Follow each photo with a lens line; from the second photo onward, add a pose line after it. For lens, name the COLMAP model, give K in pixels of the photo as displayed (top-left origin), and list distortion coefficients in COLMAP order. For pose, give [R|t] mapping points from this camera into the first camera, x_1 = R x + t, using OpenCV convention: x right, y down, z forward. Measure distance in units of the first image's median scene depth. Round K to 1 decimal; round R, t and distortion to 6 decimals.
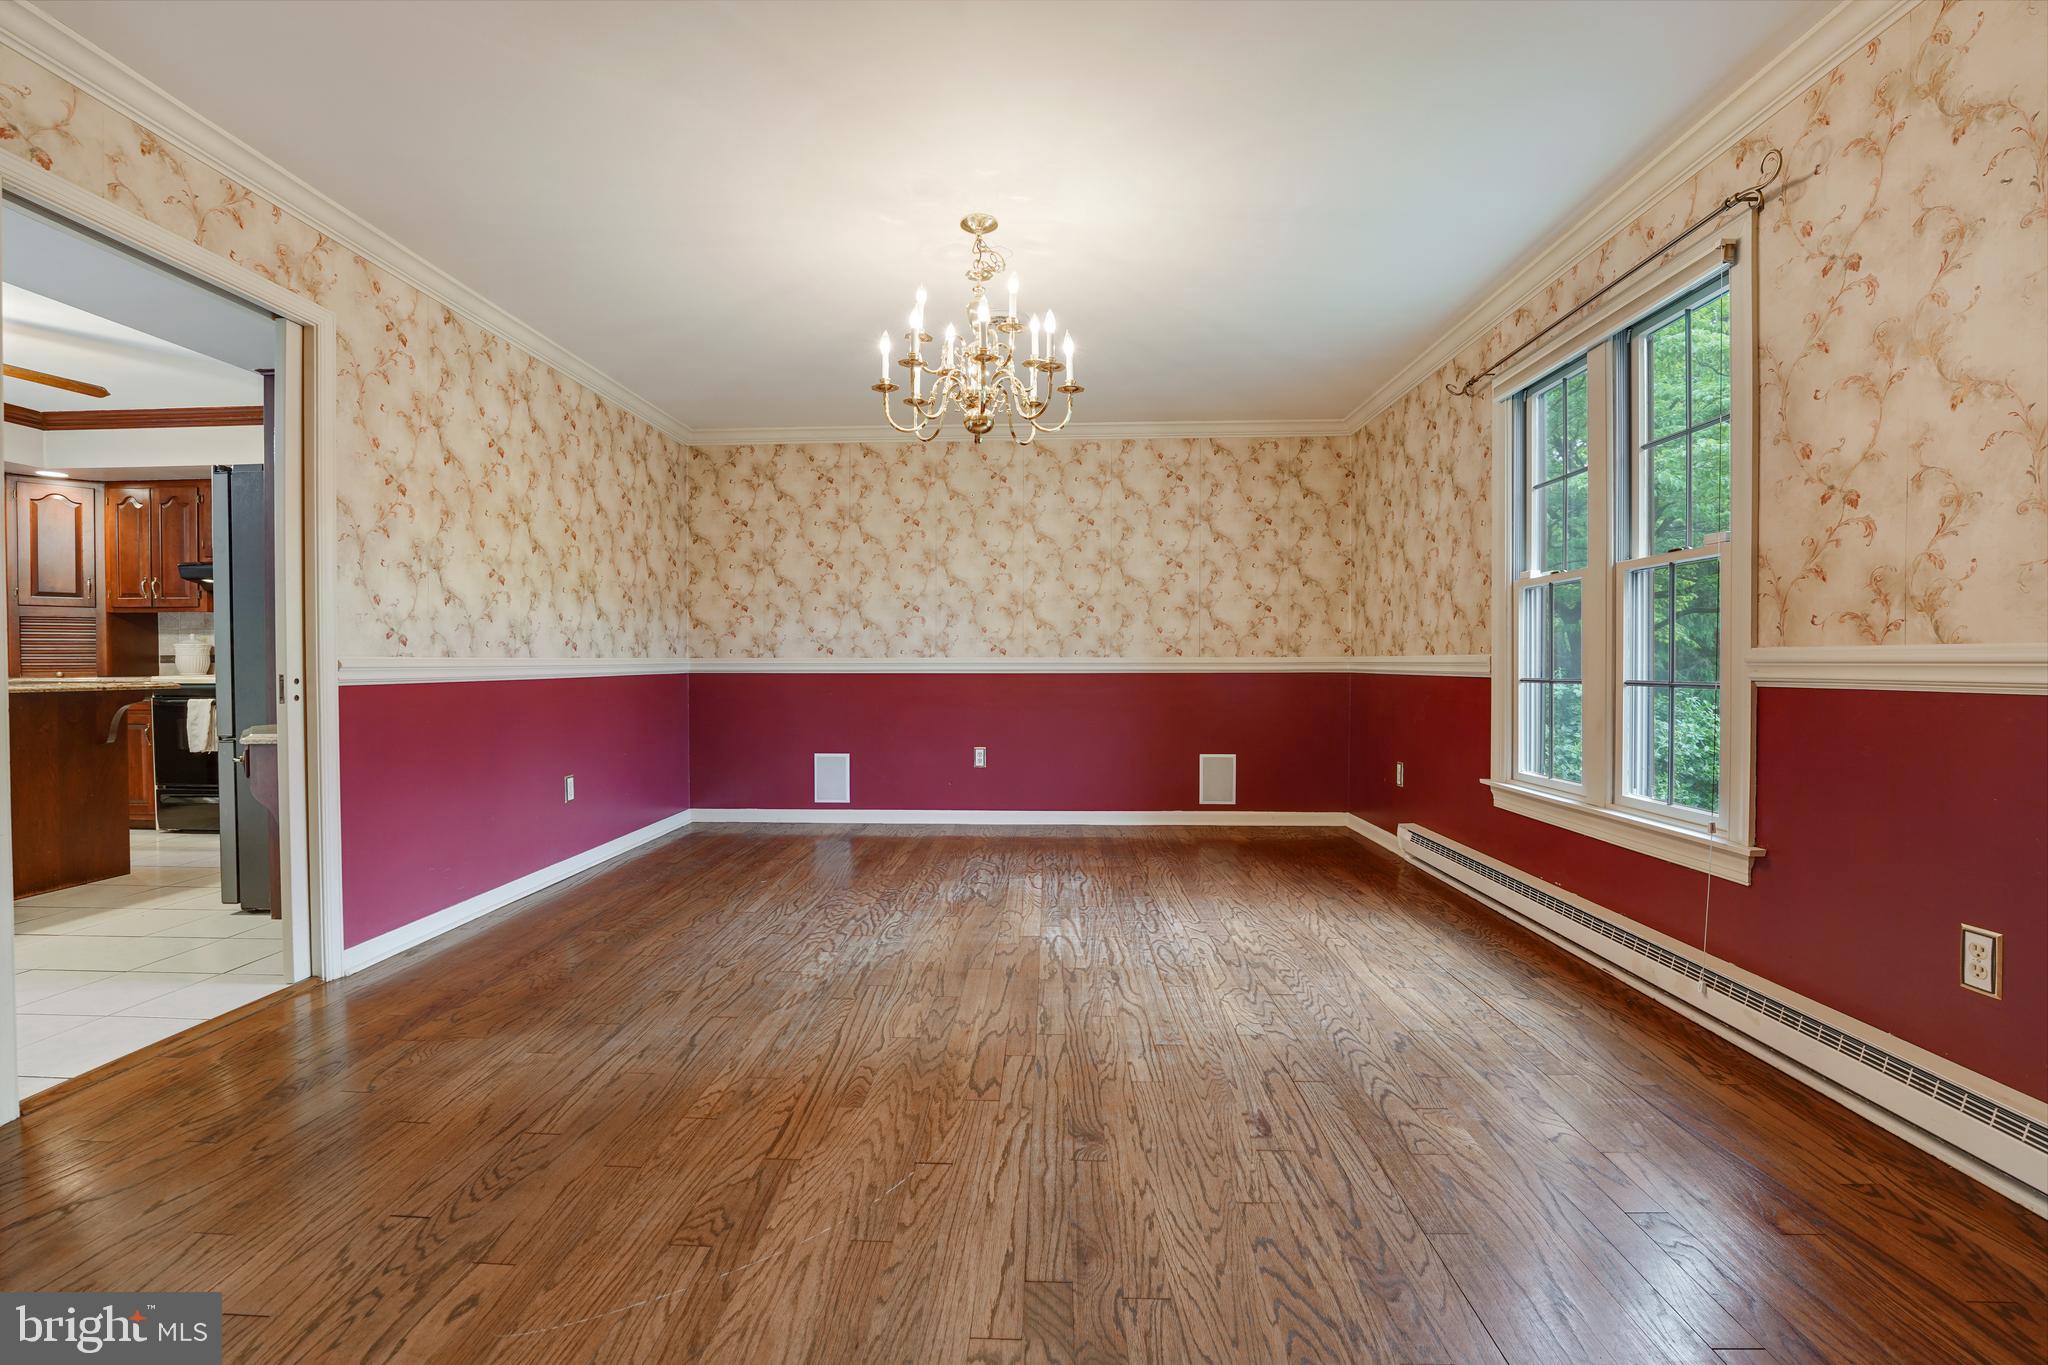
lens RADIAL K [[818.7, 0, 1020.8], [0, 818.7, 657.9], [0, 0, 1]] dist [0.000334, -0.000012]
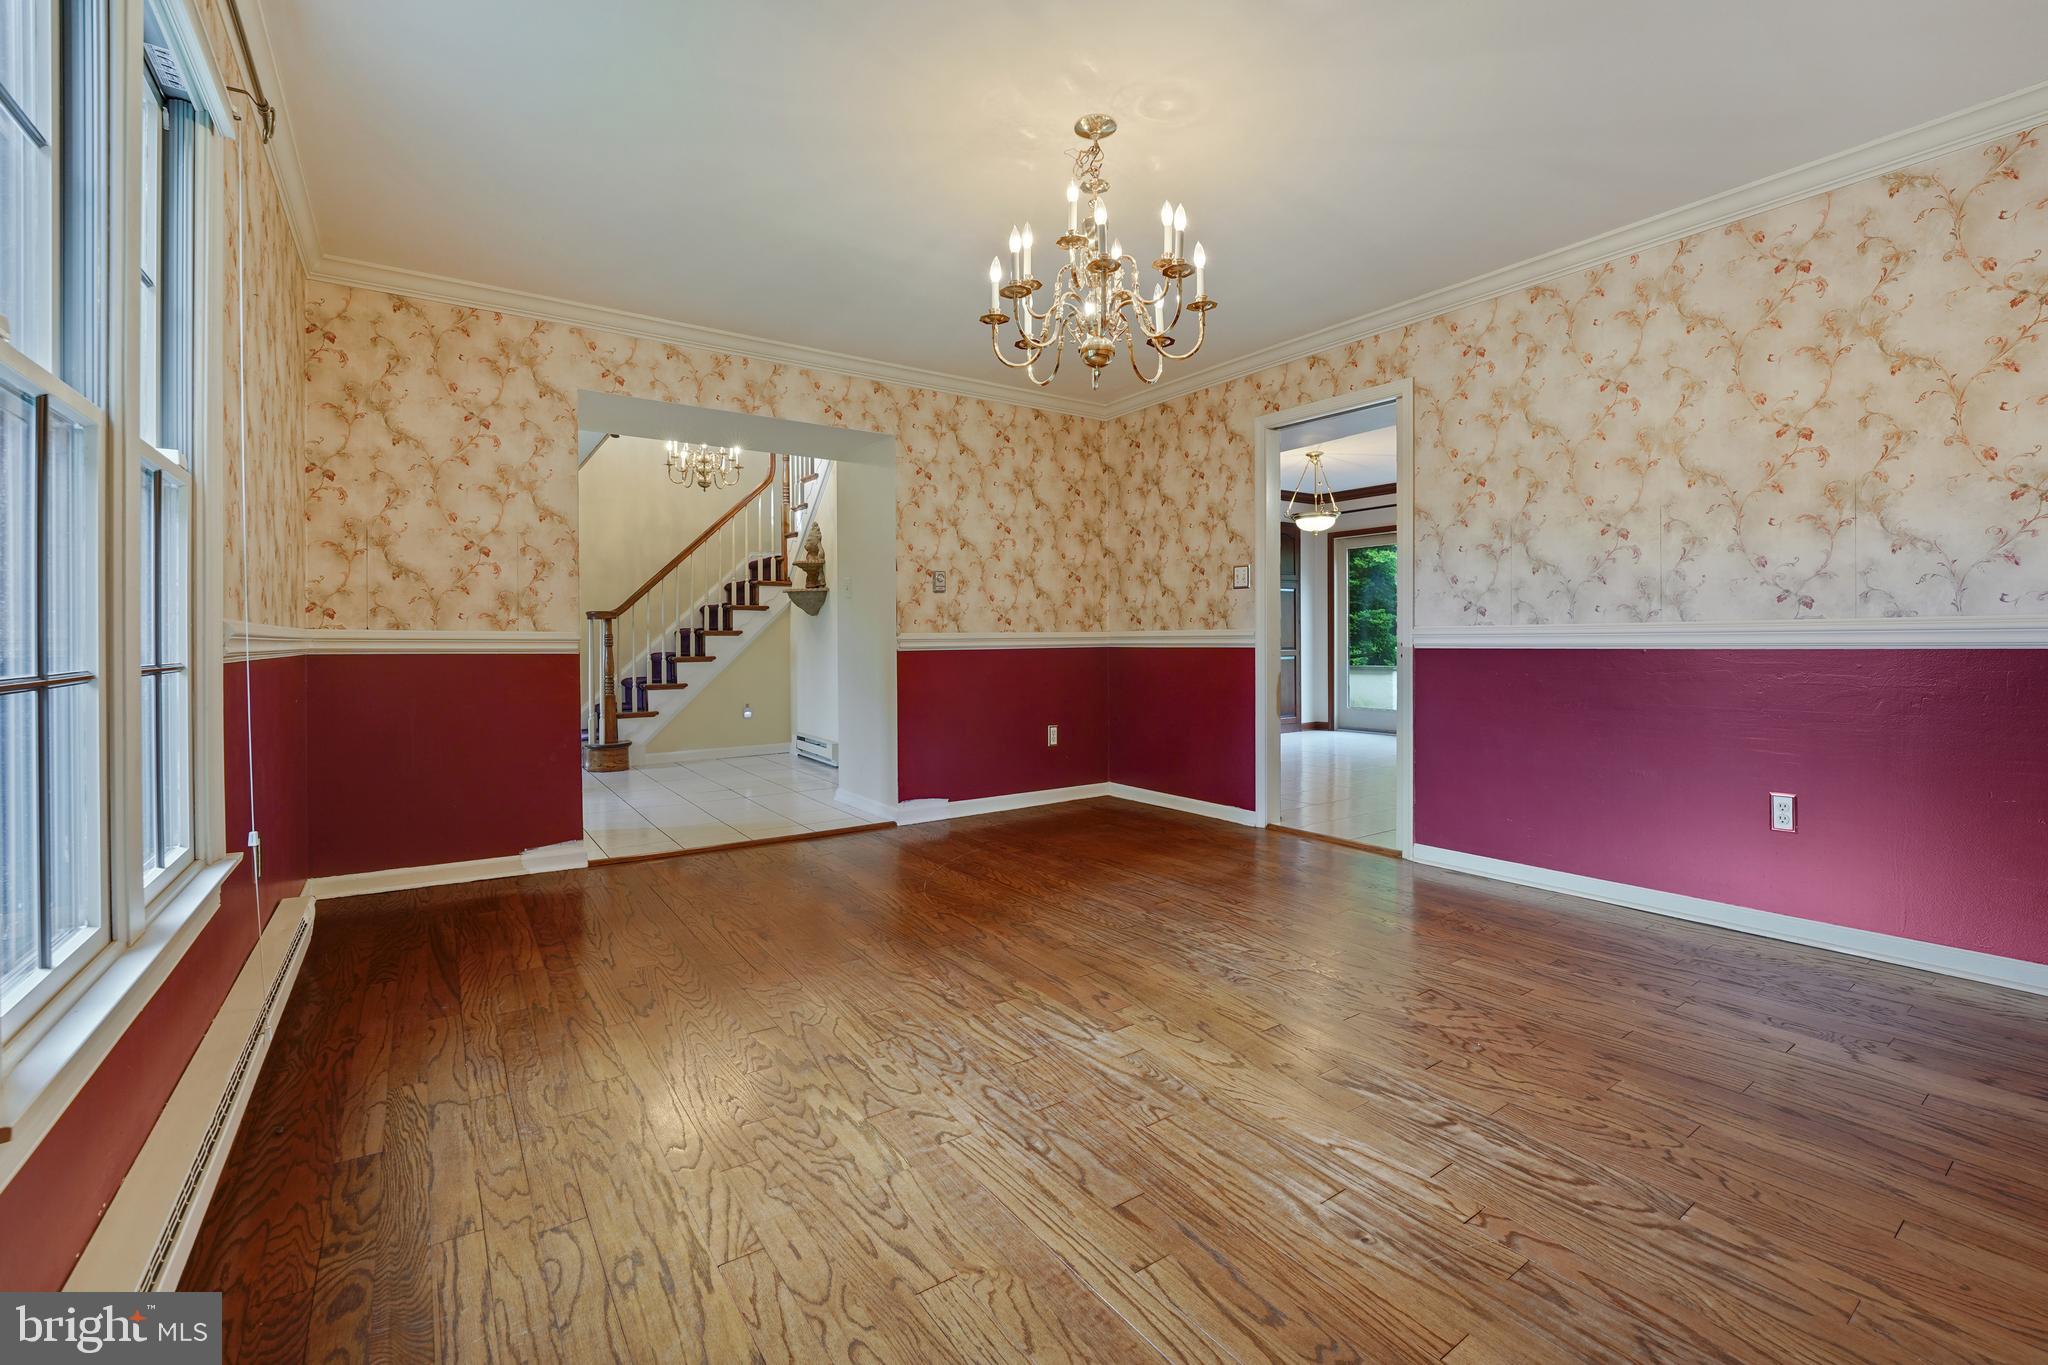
lens RADIAL K [[1405.9, 0, 1024.0], [0, 1405.9, 682.5], [0, 0, 1]] dist [-0.042691, -0.000678]
pose [[-0.860859, 0.020067, -0.508448, 0.747486], [0.011137, 0.999726, 0.020600, 0.028691], [0.508722, 0.012071, -0.860847, 2.179024]]
